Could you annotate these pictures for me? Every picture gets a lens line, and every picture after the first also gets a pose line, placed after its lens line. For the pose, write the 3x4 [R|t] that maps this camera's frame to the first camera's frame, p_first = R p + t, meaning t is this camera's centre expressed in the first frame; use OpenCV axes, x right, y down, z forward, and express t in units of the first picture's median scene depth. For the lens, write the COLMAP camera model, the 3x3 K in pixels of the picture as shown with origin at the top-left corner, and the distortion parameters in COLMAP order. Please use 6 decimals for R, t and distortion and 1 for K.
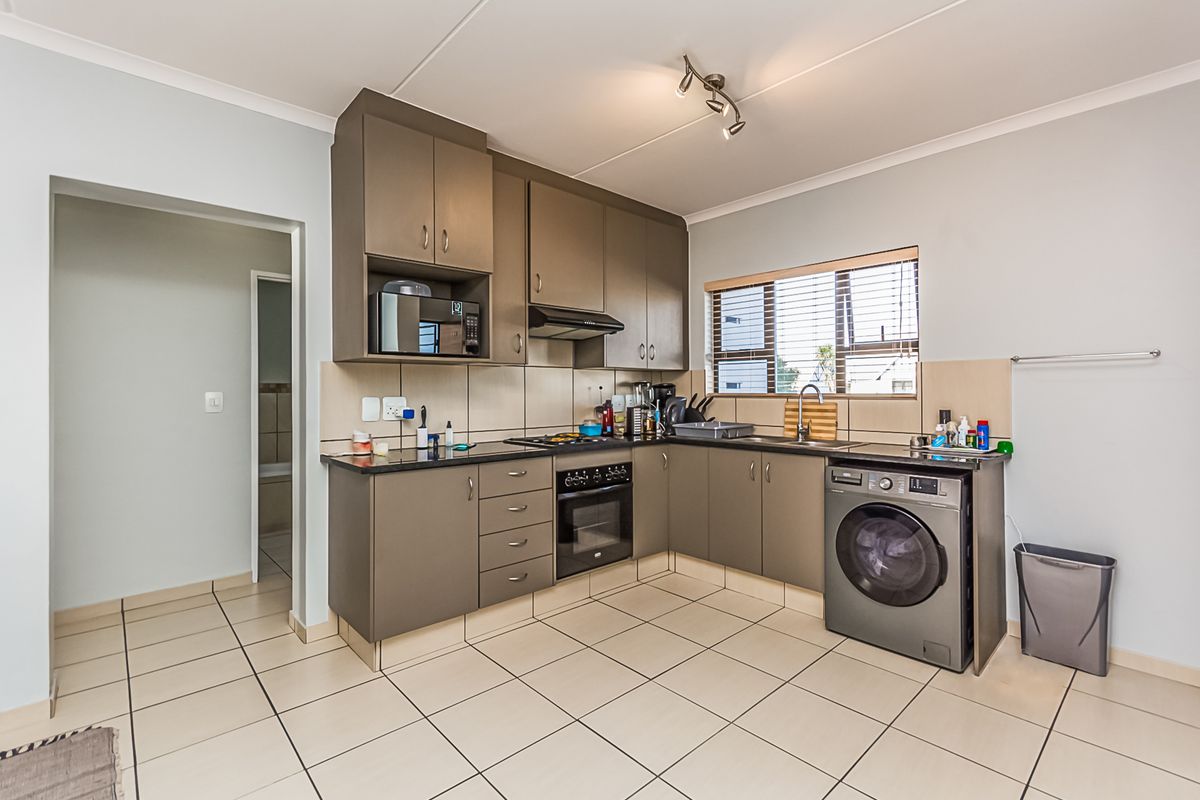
lens RADIAL K [[559.2, 0, 603.9], [0, 559.2, 387.6], [0, 0, 1]] dist [-0.001724, -0.000169]
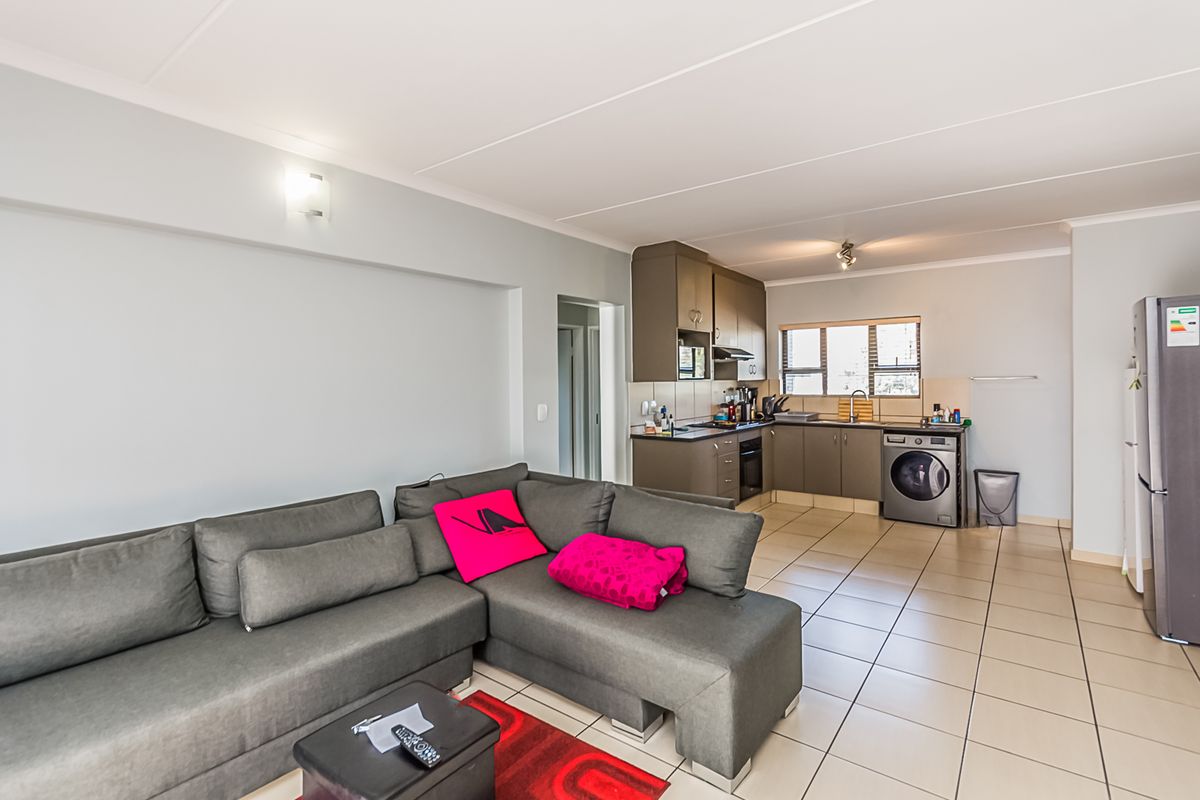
lens RADIAL K [[550.8, 0, 599.2], [0, 550.8, 376.7], [0, 0, 1]] dist [-0.000654, -0.000074]
pose [[0.986658, -0.005395, 0.162717, -0.776646], [0.005864, 0.999980, -0.002404, -0.051806], [-0.162701, 0.003326, 0.986670, -0.631237]]
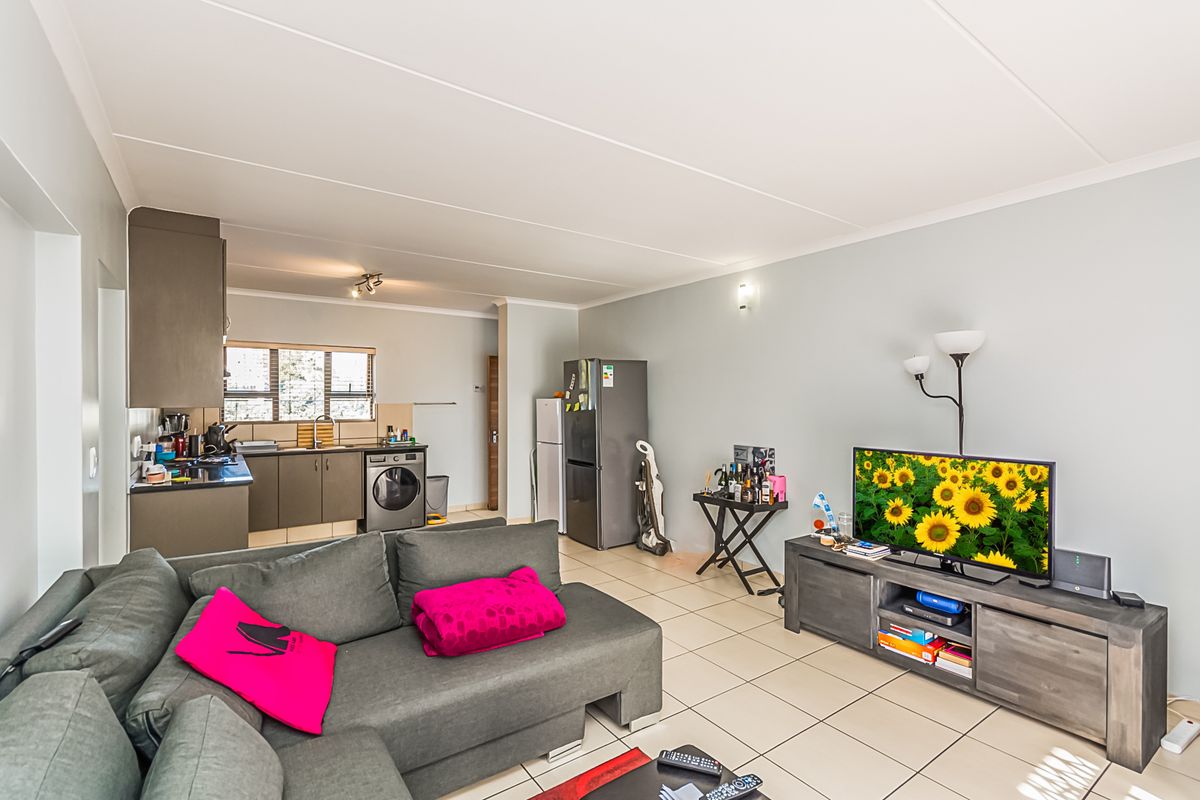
lens RADIAL K [[533.9, 0, 600.0], [0, 533.9, 400.0], [0, 0, 1]] dist [0.000625, 0.000021]
pose [[0.143352, 0.004705, 0.989661, -1.264067], [-0.002097, 0.999988, -0.004451, -0.051294], [-0.989669, -0.001438, 0.143361, -0.130268]]
